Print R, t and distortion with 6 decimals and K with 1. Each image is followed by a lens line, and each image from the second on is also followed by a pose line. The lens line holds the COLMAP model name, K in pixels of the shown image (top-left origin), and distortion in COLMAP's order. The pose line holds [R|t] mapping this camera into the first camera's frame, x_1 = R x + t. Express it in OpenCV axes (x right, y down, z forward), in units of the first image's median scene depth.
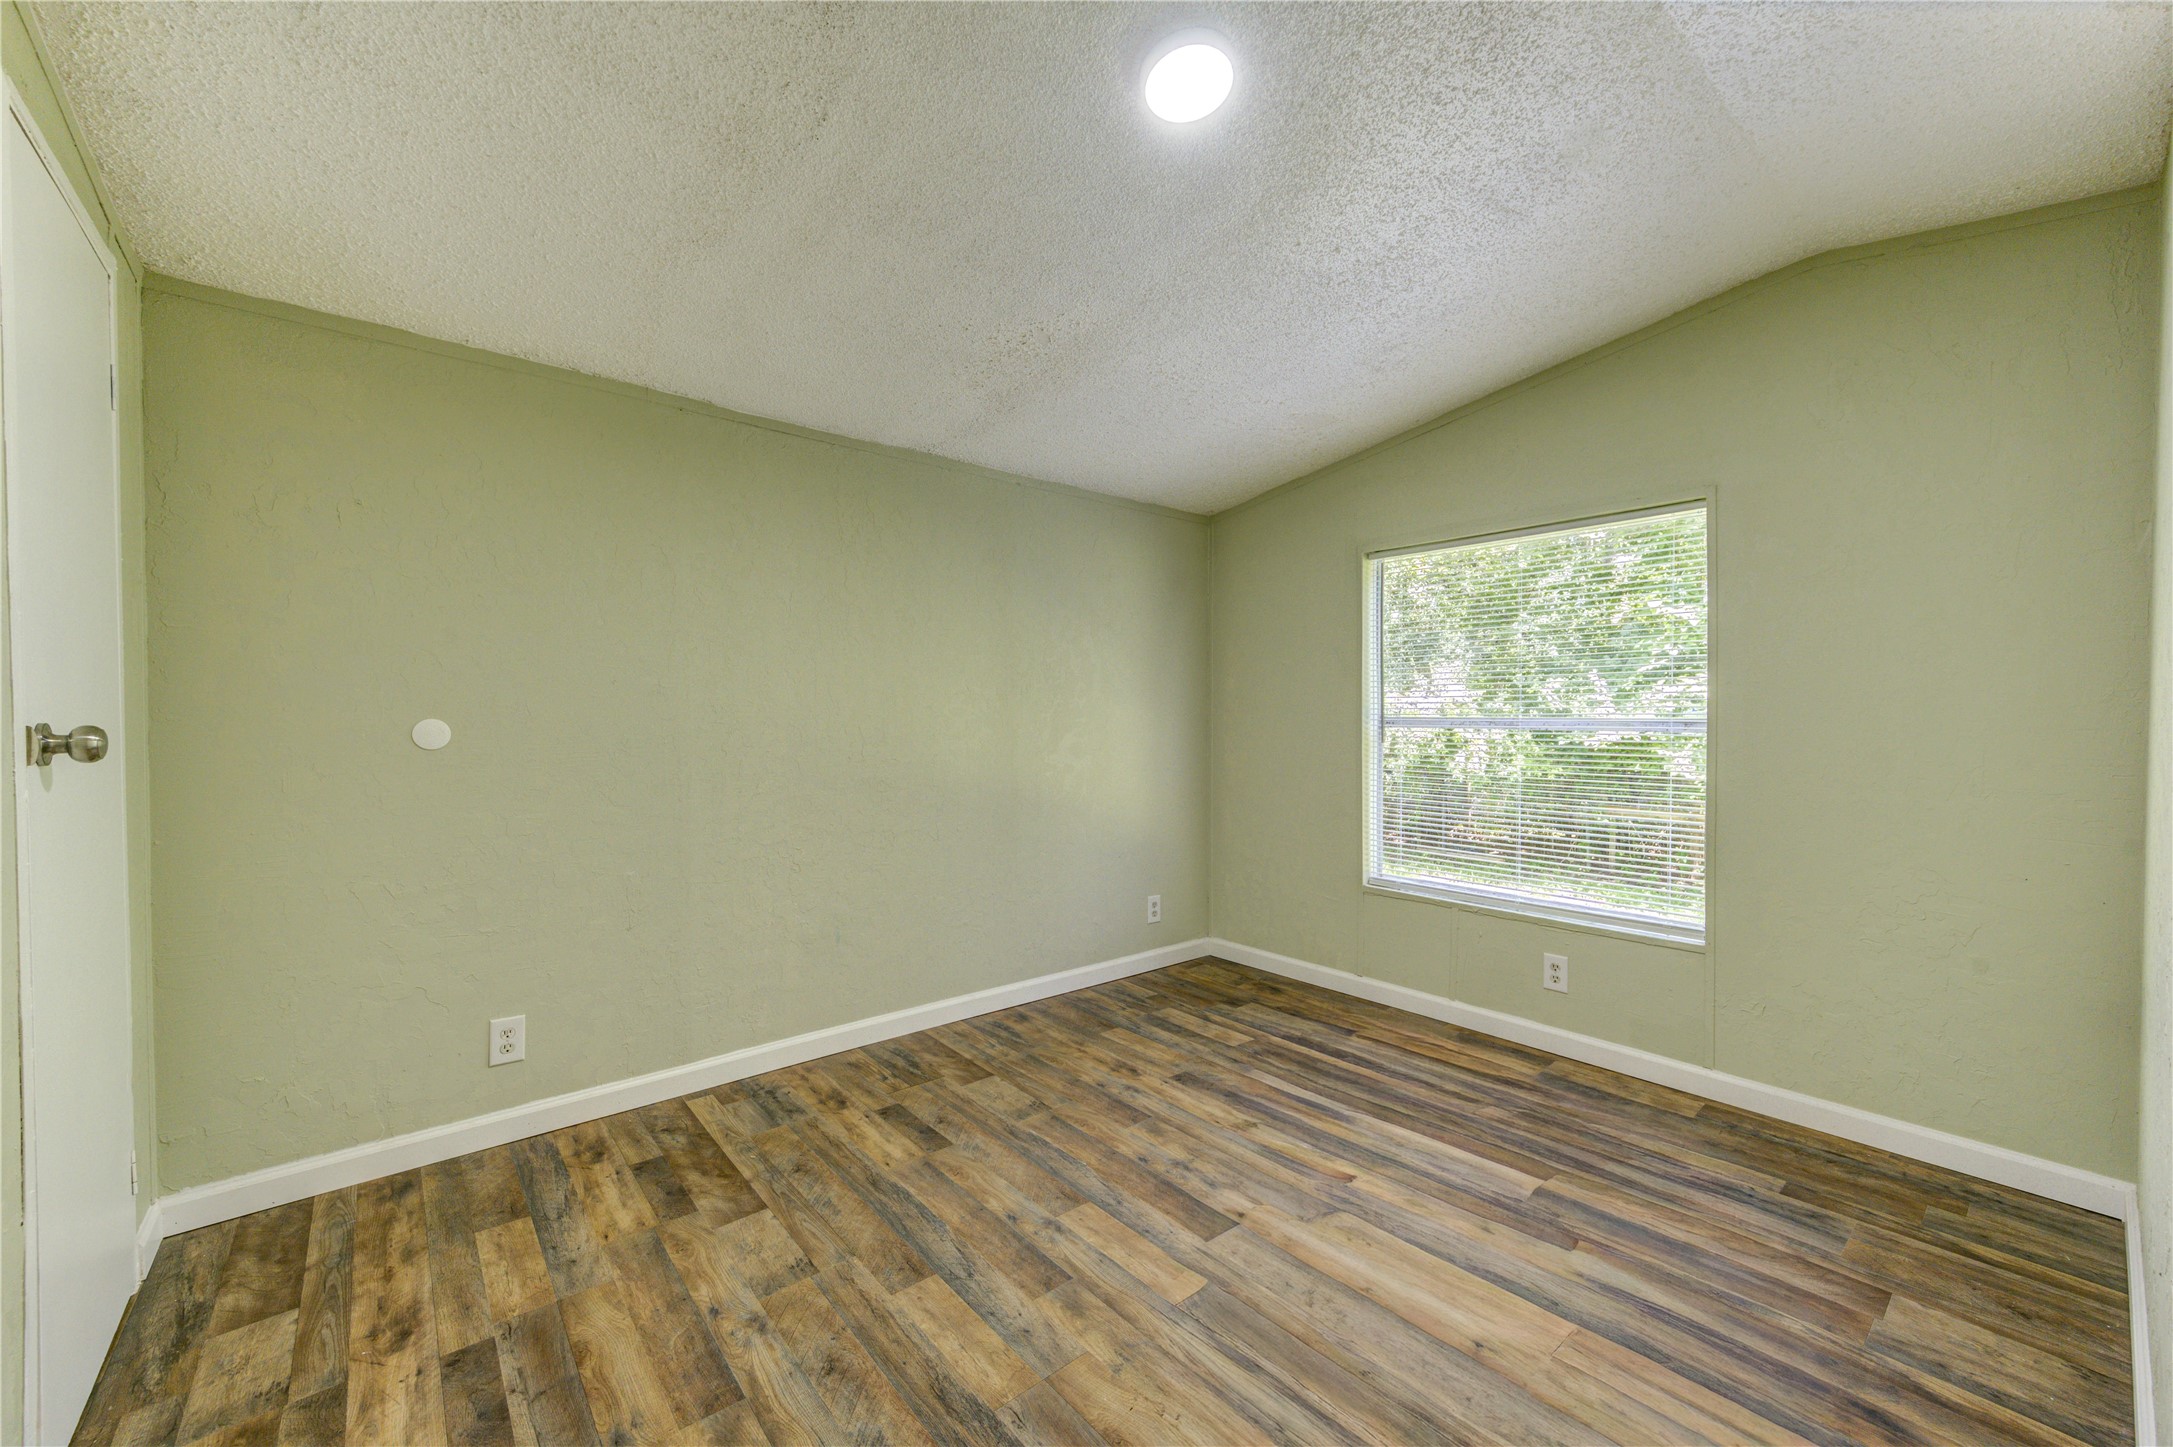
lens RADIAL K [[841.3, 0, 1095.2], [0, 841.3, 732.5], [0, 0, 1]] dist [0.000729, 0.000261]
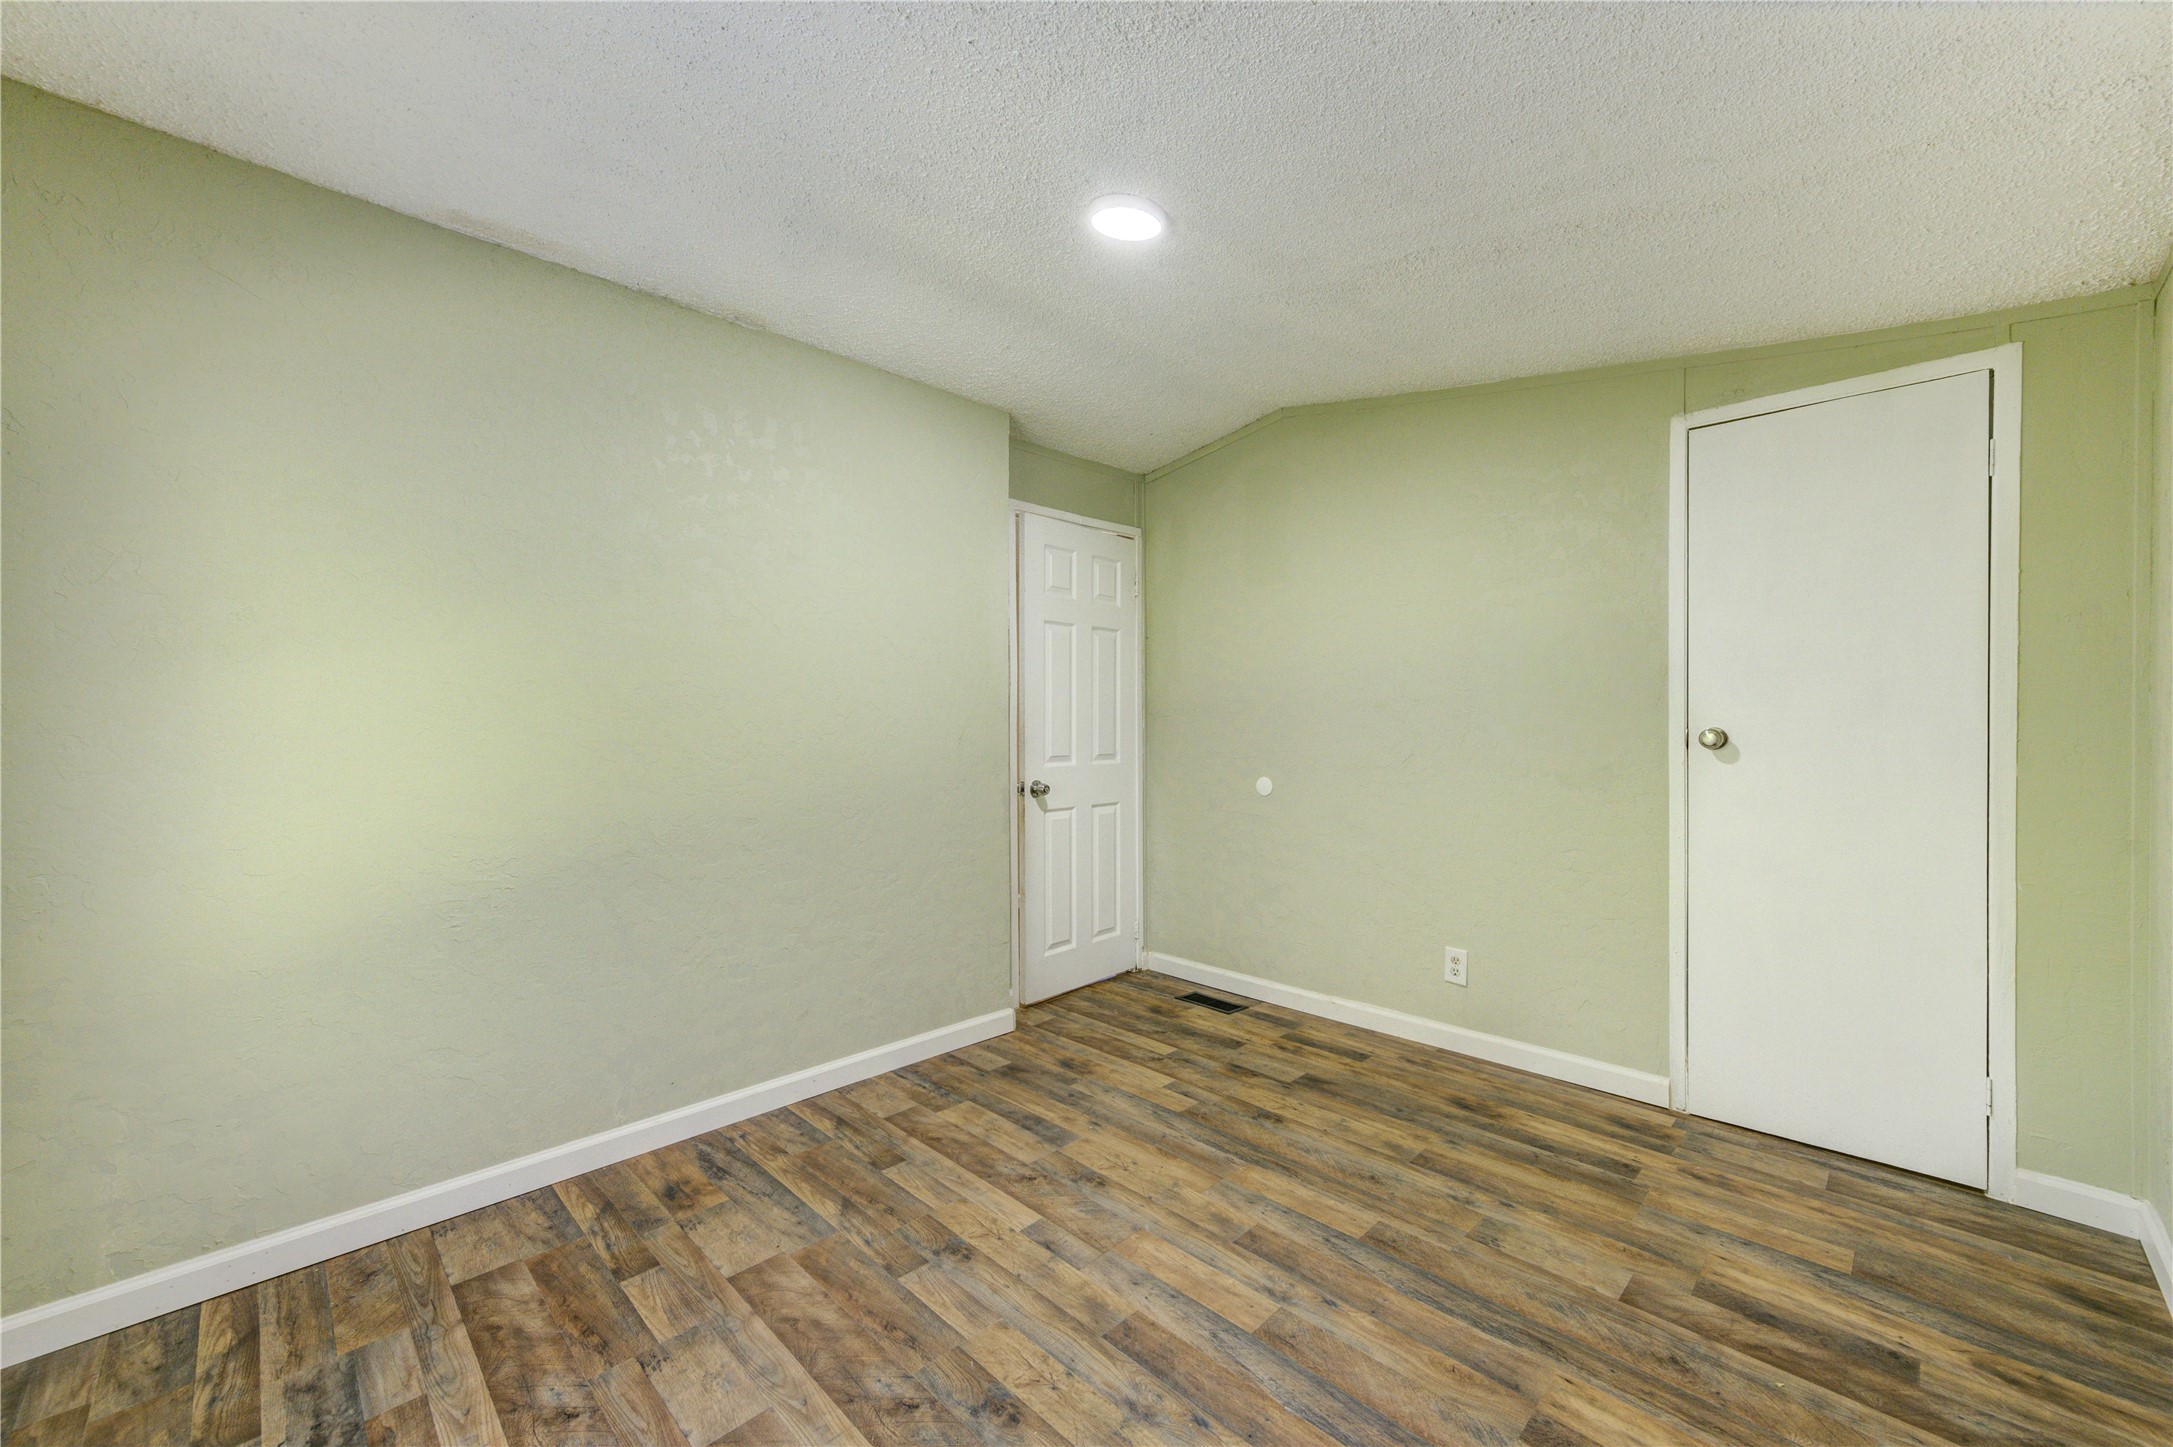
lens RADIAL K [[841.3, 0, 1095.2], [0, 841.3, 732.5], [0, 0, 1]] dist [0.000729, 0.000261]
pose [[-0.996516, 0.005325, -0.083232, 0.226012], [0.003092, 0.999632, 0.026934, -0.037399], [0.083345, 0.026582, -0.996166, 1.953611]]
